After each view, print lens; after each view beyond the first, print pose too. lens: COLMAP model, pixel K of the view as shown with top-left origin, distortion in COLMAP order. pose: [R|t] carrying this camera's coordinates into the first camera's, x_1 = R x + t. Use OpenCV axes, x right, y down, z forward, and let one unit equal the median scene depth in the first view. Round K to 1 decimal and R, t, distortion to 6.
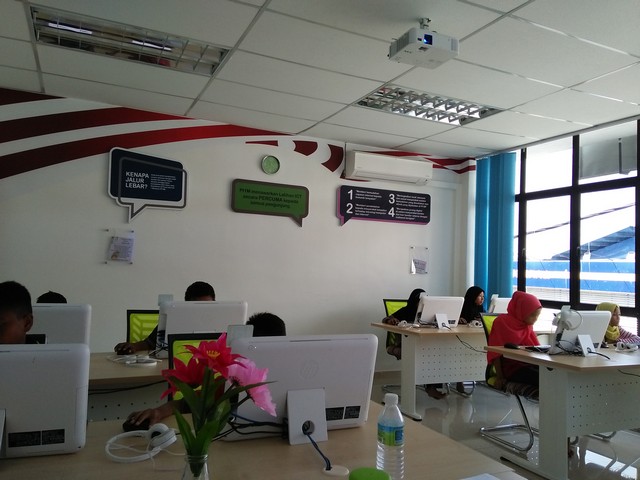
lens RADIAL K [[502.2, 0, 321.0], [0, 502.2, 239.6], [0, 0, 1]] dist [0.113540, -0.153970]
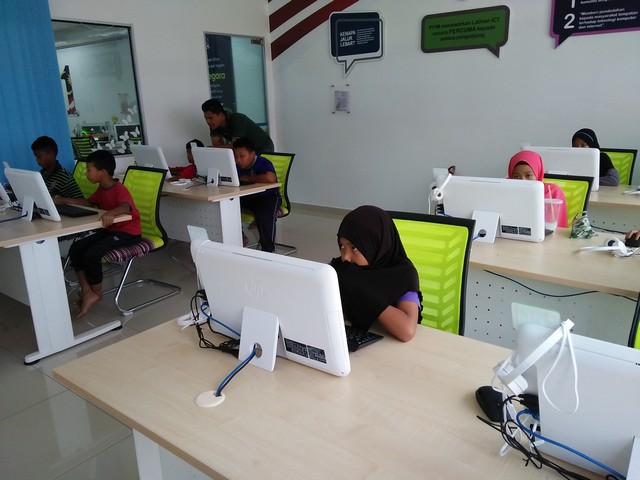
lens RADIAL K [[502.2, 0, 321.0], [0, 502.2, 239.6], [0, 0, 1]] dist [0.113540, -0.153970]
pose [[0.449065, 0.192991, -0.872408, 0.701641], [0.096766, 0.960147, 0.262210, 0.014489], [0.888244, -0.202168, 0.412493, 0.352263]]
